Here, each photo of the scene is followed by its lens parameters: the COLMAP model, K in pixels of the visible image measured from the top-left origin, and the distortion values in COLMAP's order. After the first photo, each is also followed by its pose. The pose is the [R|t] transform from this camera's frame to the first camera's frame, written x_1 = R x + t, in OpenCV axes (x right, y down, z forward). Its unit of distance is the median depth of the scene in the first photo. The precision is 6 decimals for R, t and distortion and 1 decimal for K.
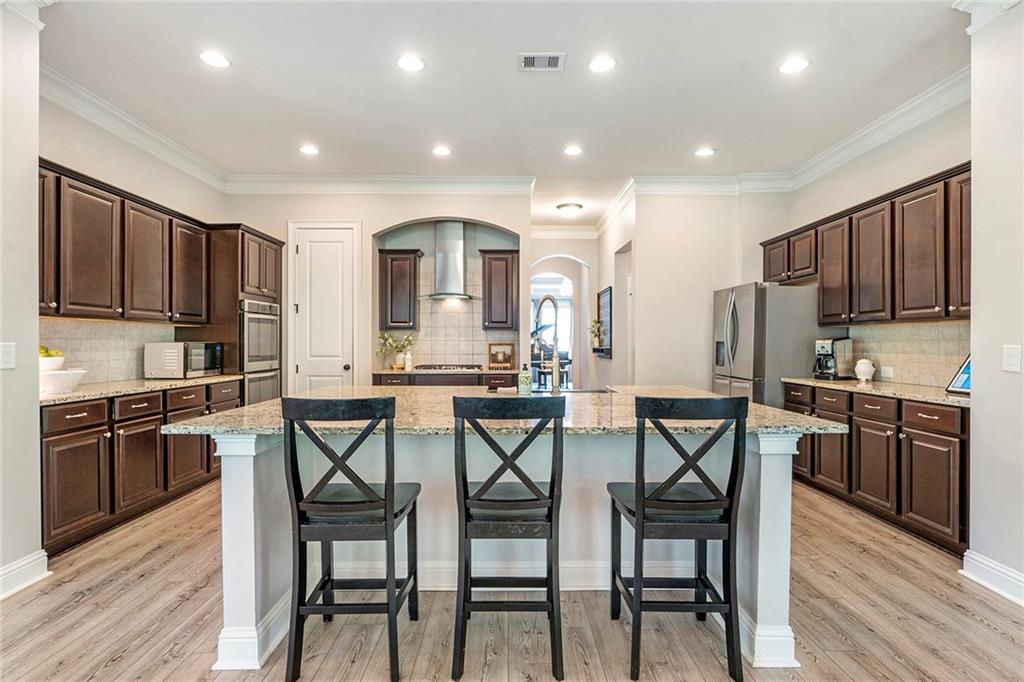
lens RADIAL K [[514.7, 0, 513.0], [0, 514.7, 342.2], [0, 0, 1]] dist [-0.001828, 0.002229]
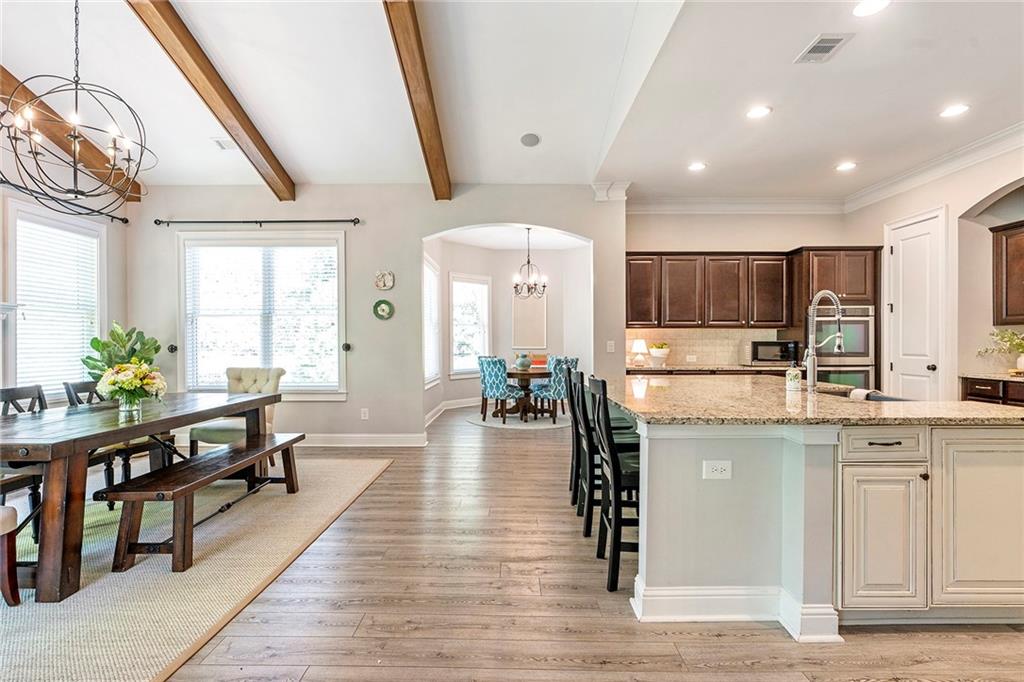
lens RADIAL K [[485.2, 0, 504.9], [0, 485.2, 344.7], [0, 0, 1]] dist [-0.009699, 0.002510]
pose [[-0.013427, 0.004934, -0.999898, 0.671838], [0.001572, 0.999987, 0.004914, 0.002678], [0.999909, -0.001506, -0.013434, 0.290422]]
